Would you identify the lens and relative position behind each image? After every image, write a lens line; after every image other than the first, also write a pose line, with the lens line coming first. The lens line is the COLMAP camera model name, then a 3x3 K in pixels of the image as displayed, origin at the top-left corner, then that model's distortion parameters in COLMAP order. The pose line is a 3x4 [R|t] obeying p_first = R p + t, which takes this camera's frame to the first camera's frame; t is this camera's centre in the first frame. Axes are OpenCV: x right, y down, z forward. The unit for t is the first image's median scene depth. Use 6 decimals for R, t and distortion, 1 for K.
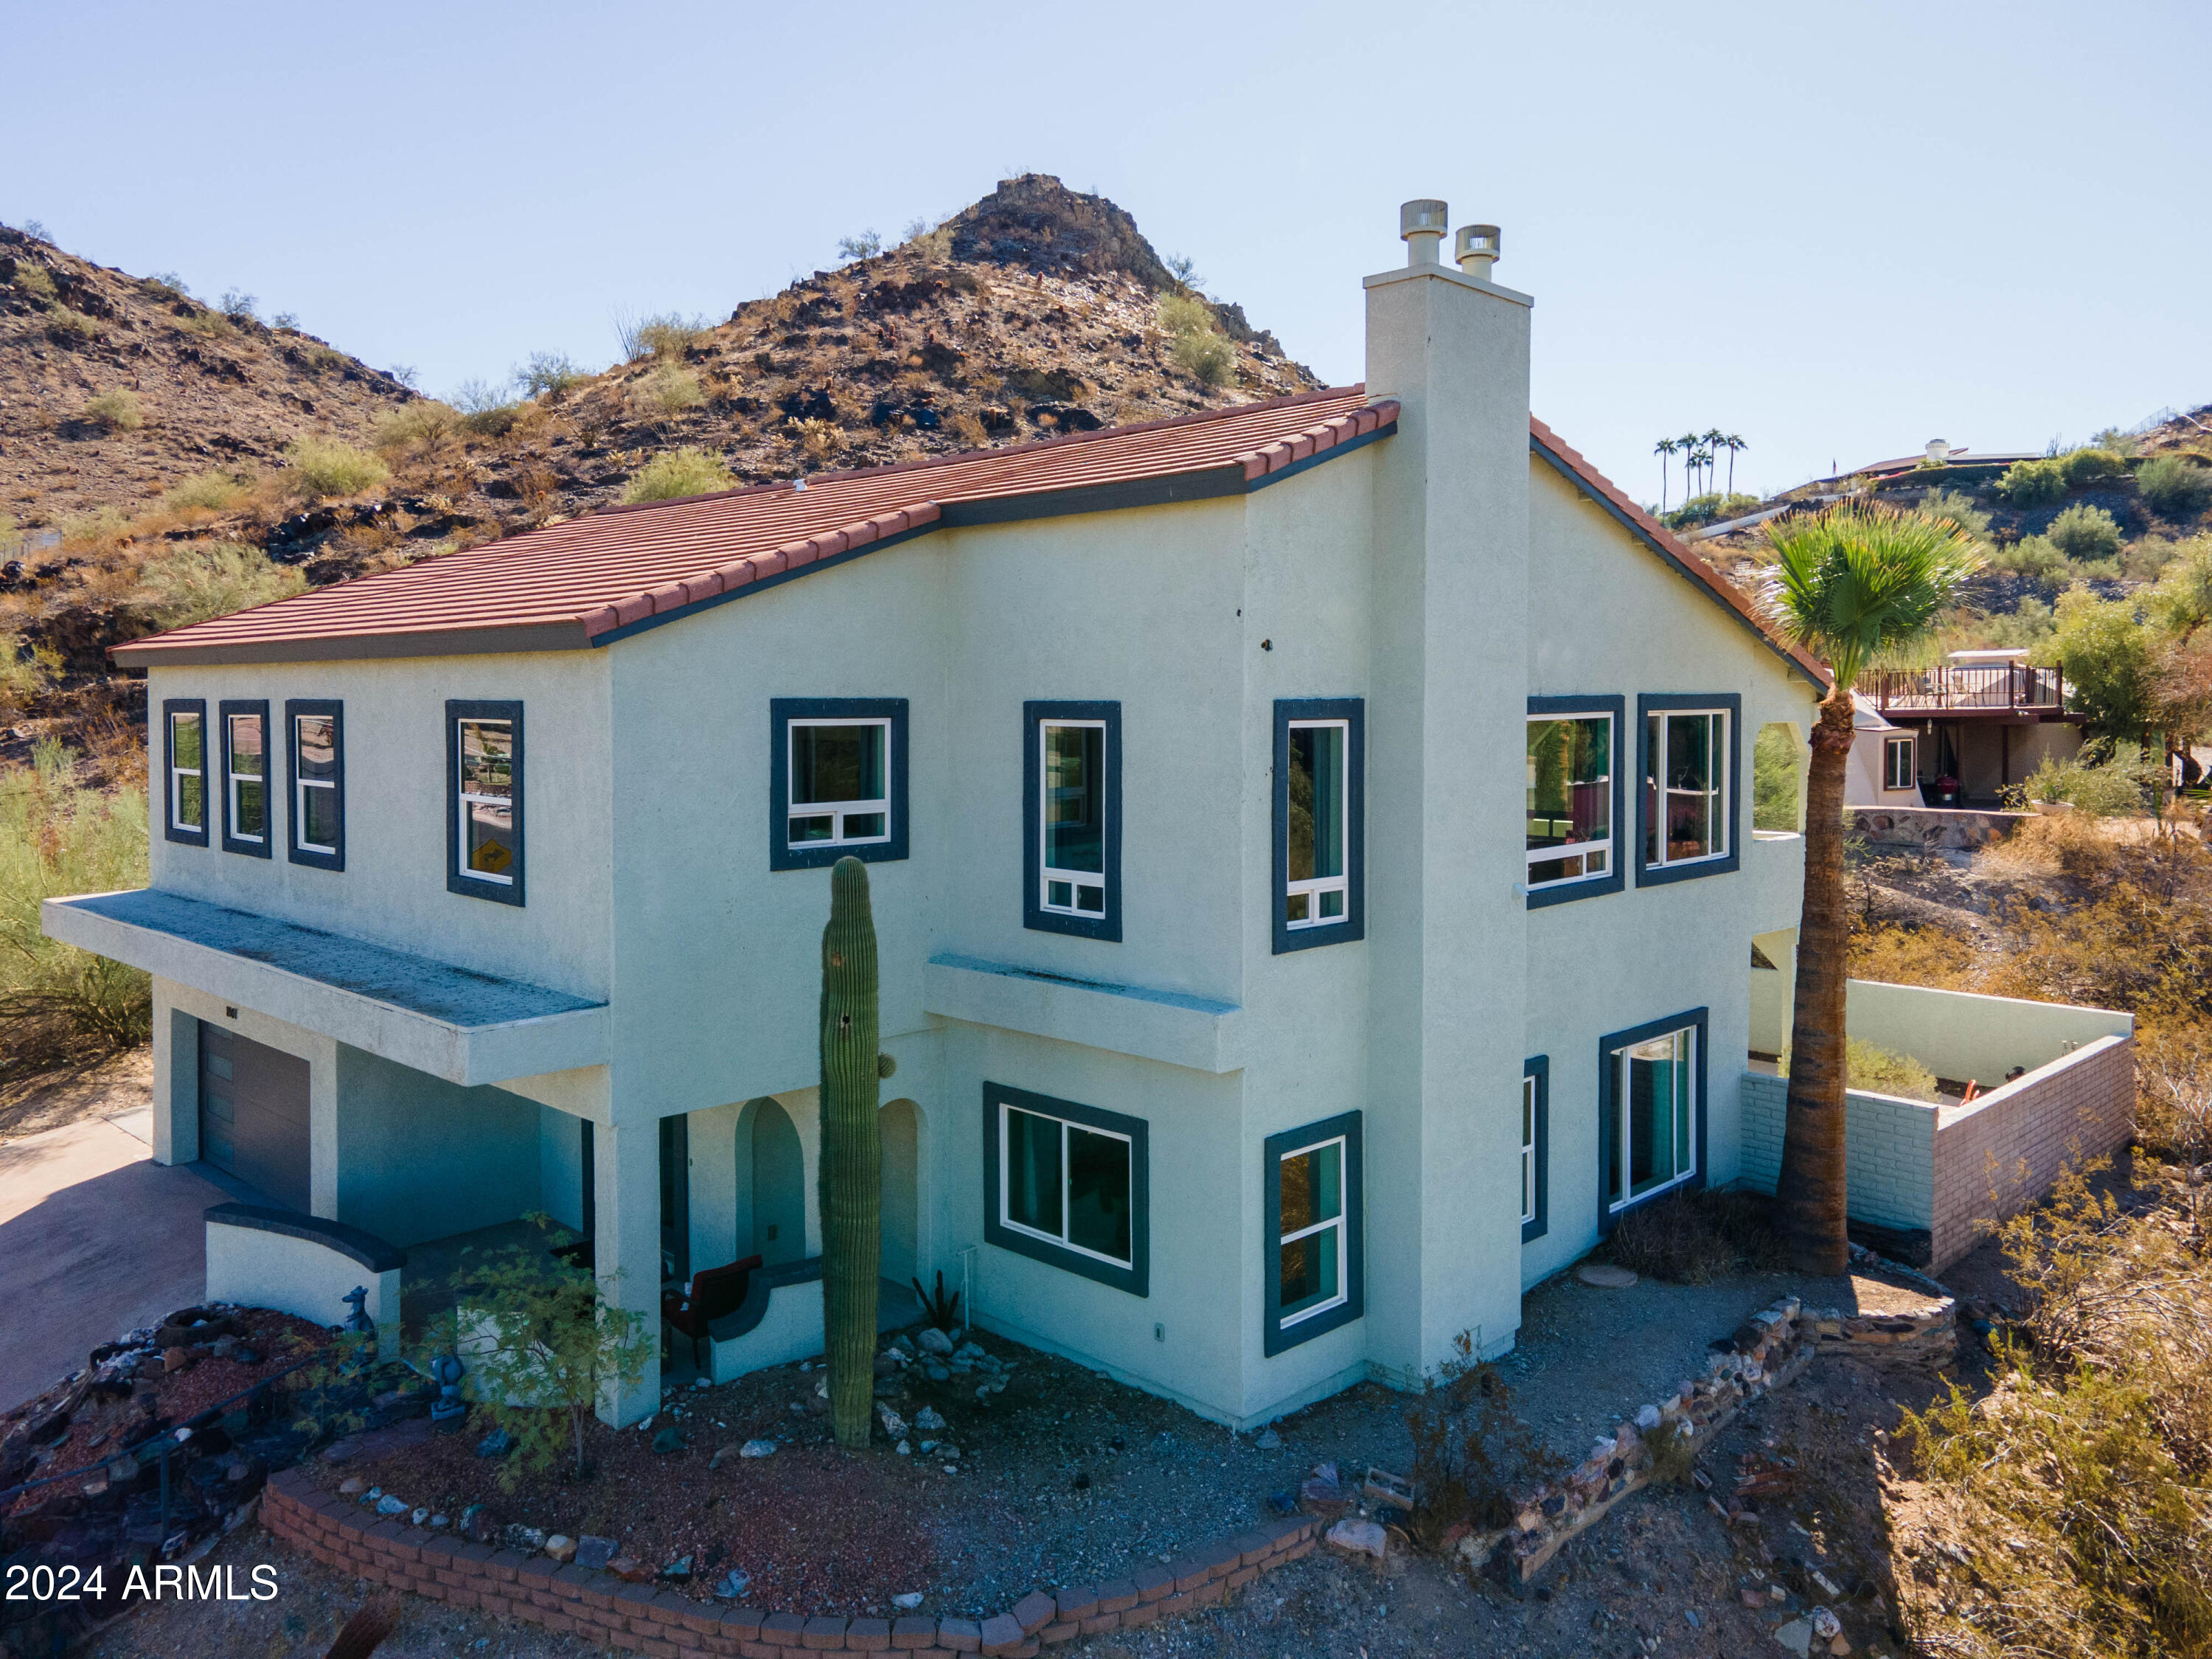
lens RADIAL K [[1654.9, 0, 1109.1], [0, 1654.9, 744.3], [0, 0, 1]] dist [0.006112, 0.066578]
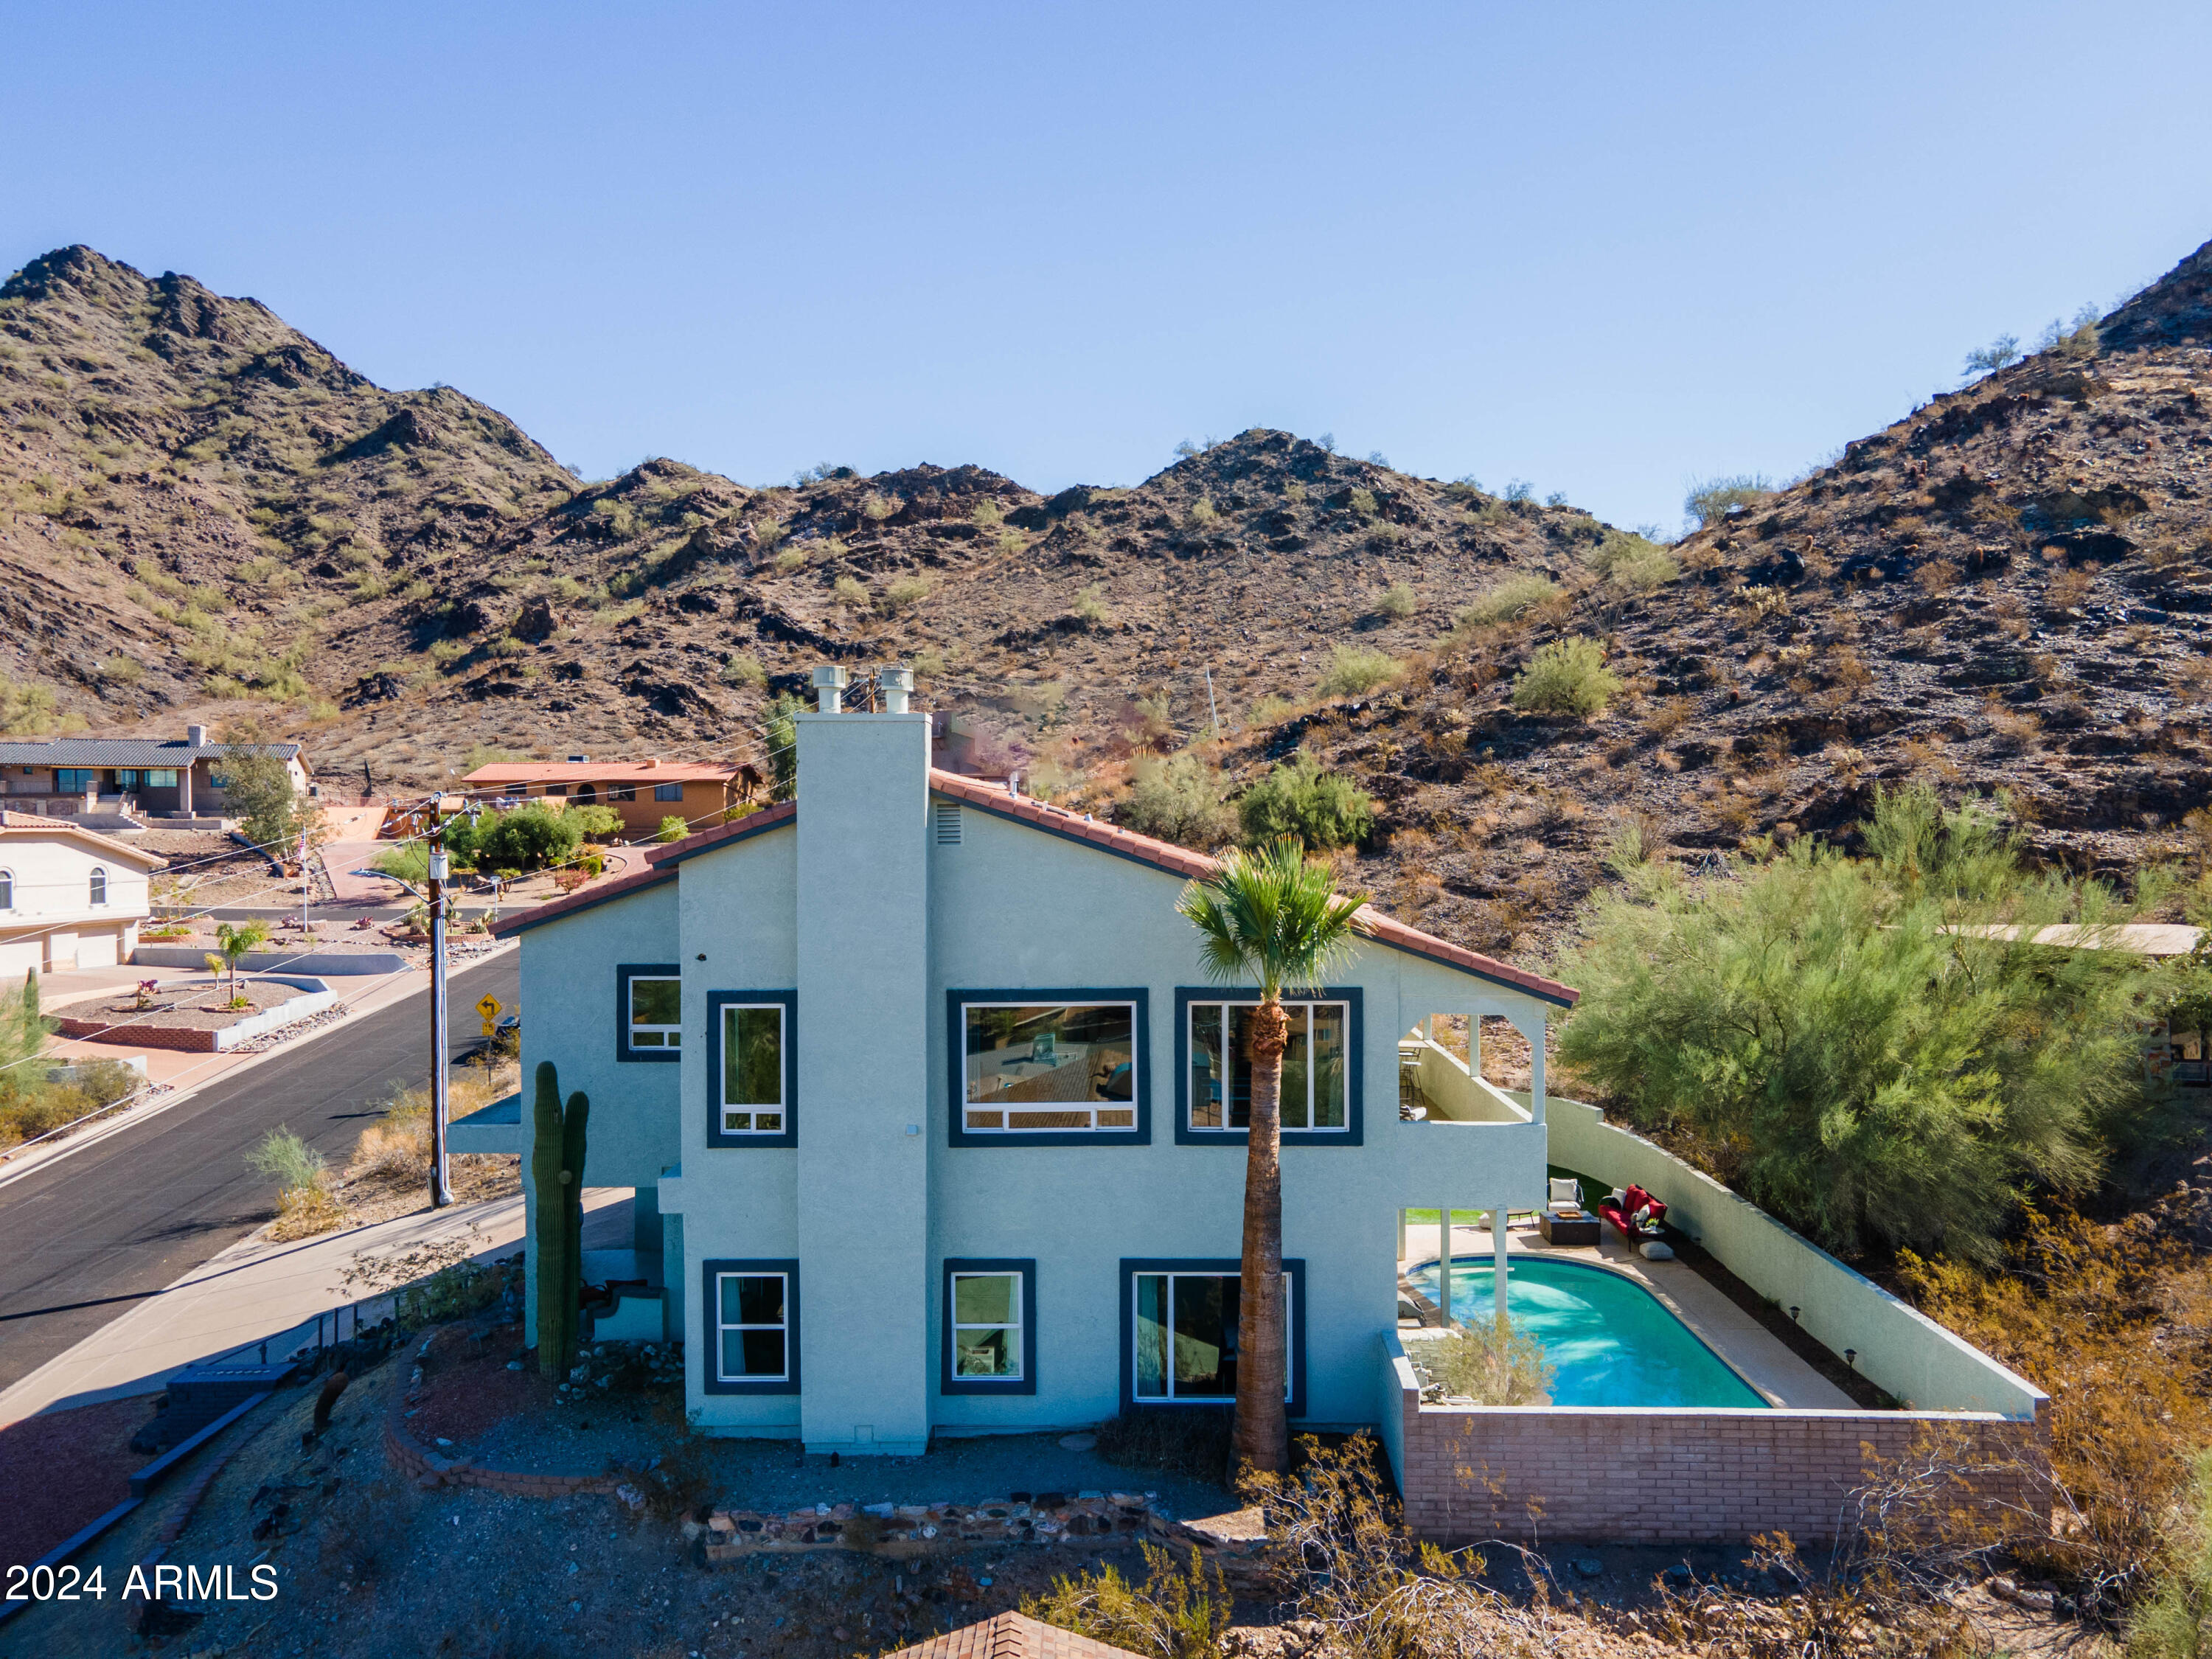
lens RADIAL K [[1660.7, 0, 1106.0], [0, 1660.7, 829.5], [0, 0, 1]] dist [0.000441, 0.067630]
pose [[0.687600, 0.005171, -0.726072, 0.134302], [-0.018800, 0.999766, -0.010684, -0.015147], [0.725847, 0.020997, 0.687536, 0.013037]]
